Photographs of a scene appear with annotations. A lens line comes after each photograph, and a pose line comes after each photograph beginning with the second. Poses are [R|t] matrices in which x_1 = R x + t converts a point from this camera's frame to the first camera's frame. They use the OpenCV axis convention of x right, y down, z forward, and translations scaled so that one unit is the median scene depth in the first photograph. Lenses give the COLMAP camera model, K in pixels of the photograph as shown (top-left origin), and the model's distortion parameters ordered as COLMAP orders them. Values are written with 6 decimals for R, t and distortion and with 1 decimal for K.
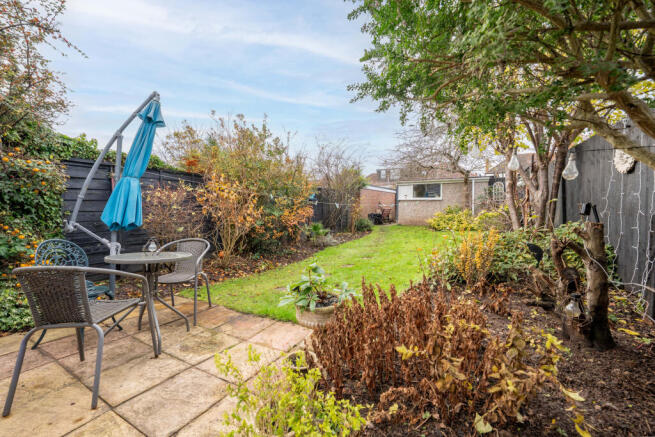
lens RADIAL K [[258.5, 0, 329.0], [0, 258.5, 202.2], [0, 0, 1]] dist [0.000400, -0.000021]
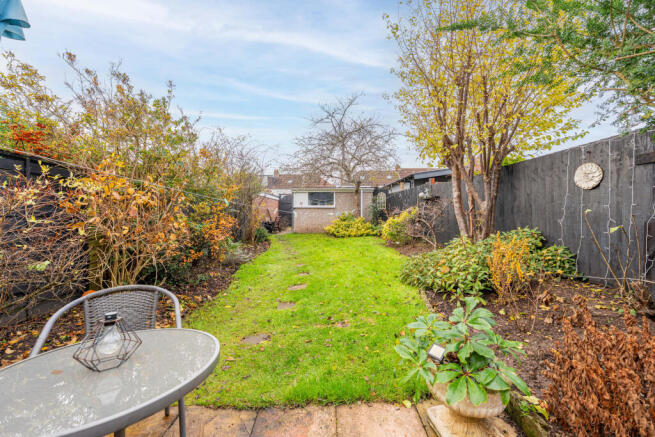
lens RADIAL K [[258.5, 0, 329.0], [0, 258.5, 202.2], [0, 0, 1]] dist [0.000400, -0.000021]
pose [[0.871874, 0.023900, 0.489147, -0.112838], [-0.010179, 0.999477, -0.030690, 0.000665], [-0.489625, 0.021779, 0.871661, 0.103040]]
